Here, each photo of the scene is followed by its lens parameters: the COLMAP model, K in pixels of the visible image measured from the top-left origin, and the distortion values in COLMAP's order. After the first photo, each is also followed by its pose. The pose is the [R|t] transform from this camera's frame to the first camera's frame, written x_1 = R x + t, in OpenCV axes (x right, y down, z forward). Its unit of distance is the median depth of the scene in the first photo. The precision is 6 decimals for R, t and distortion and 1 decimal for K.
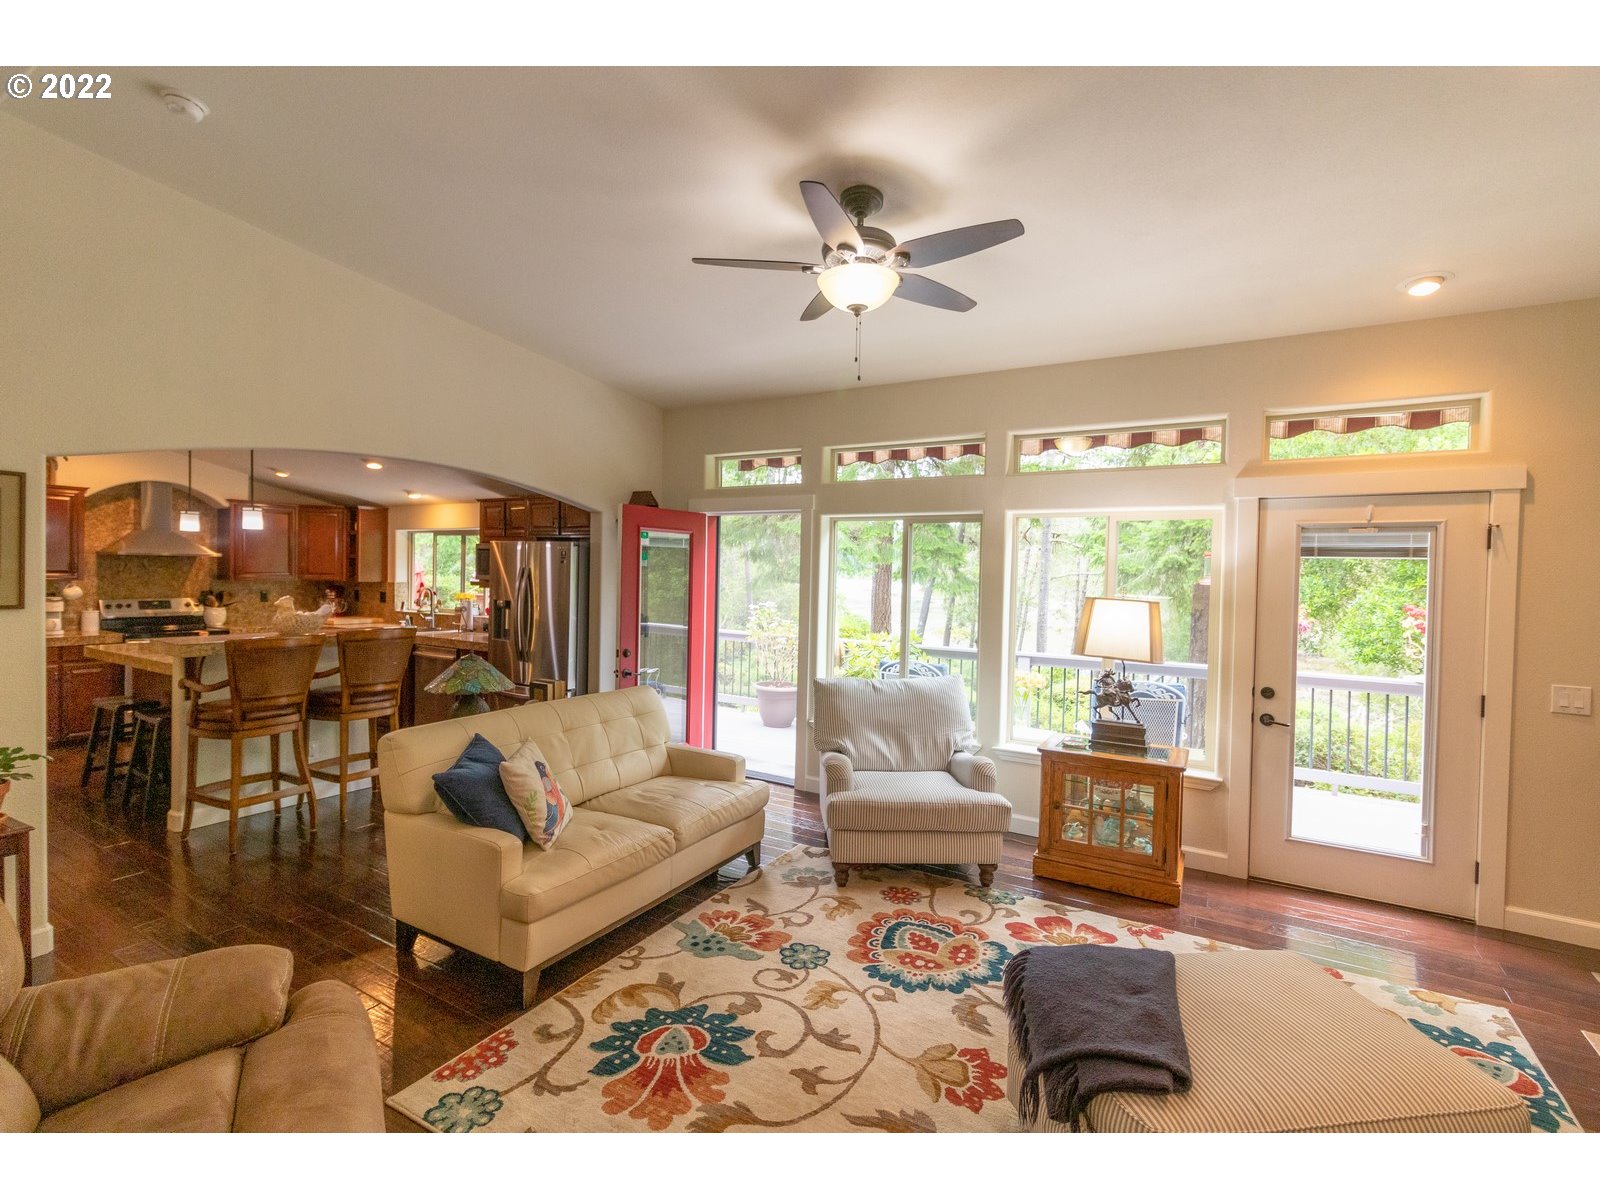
lens RADIAL K [[739.7, 0, 810.3], [0, 739.7, 589.4], [0, 0, 1]] dist [0.000114, -0.000585]
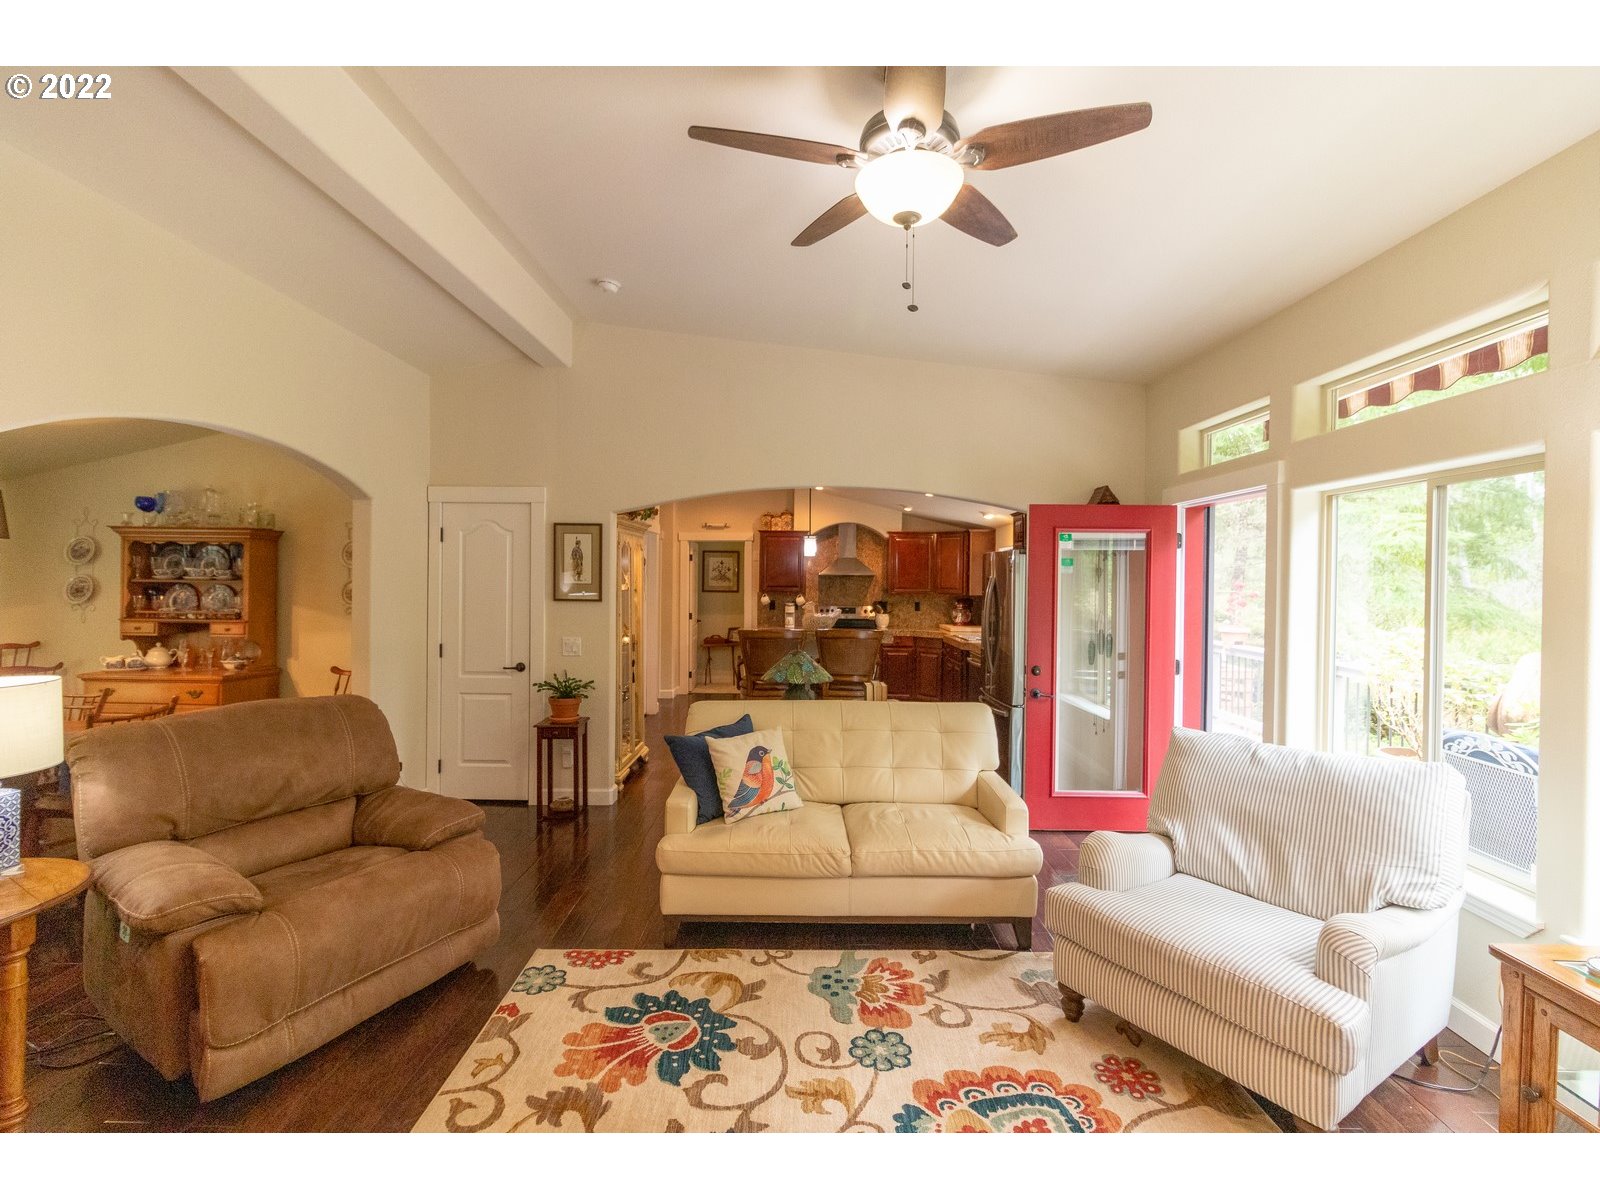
lens RADIAL K [[739.7, 0, 812.2], [0, 739.7, 588.1], [0, 0, 1]] dist [0.000114, -0.000585]
pose [[0.496968, -0.006330, -0.867746, 0.314162], [-0.022127, 0.999556, -0.019964, 0.008119], [0.867487, 0.029122, 0.496607, 0.255090]]
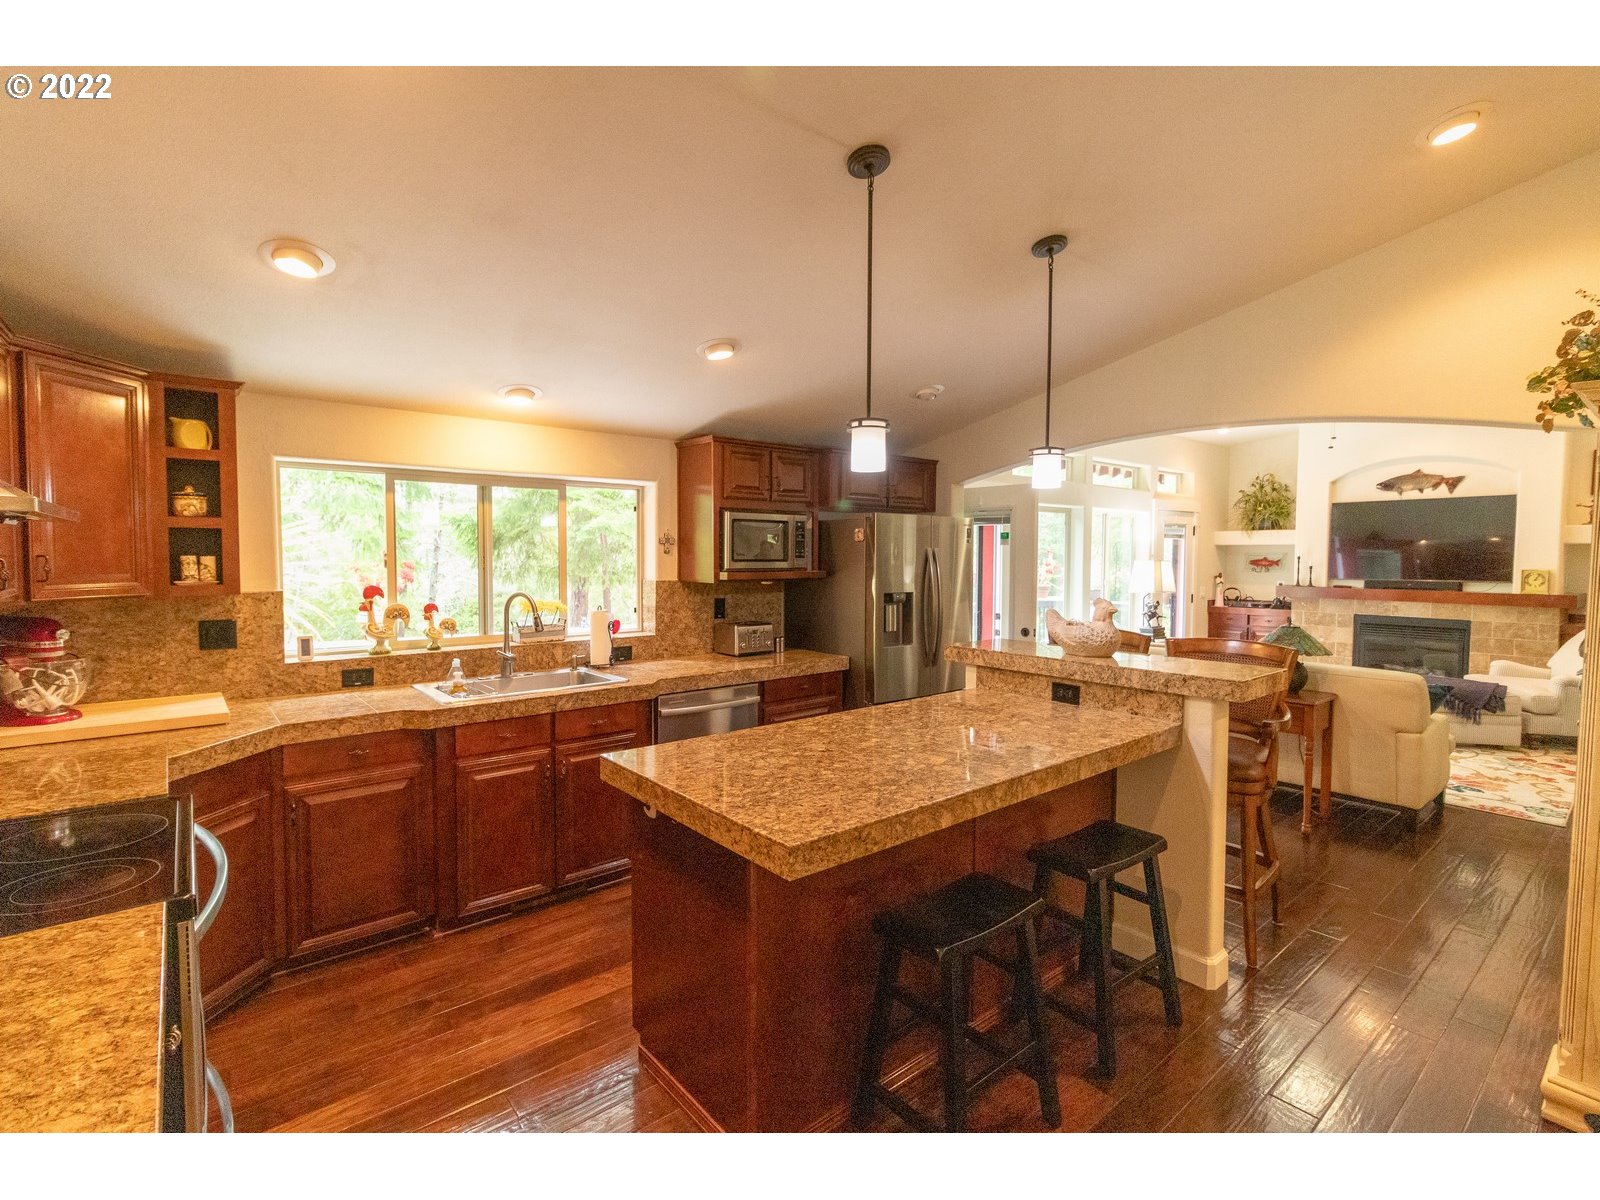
lens RADIAL K [[739.7, 0, 806.2], [0, 739.7, 568.5], [0, 0, 1]] dist [0.000114, -0.000585]
pose [[0.346190, -0.046185, 0.937027, -0.999979], [0.016291, 0.998933, 0.043218, -0.040749], [-0.938023, 0.000304, 0.346573, 0.728174]]
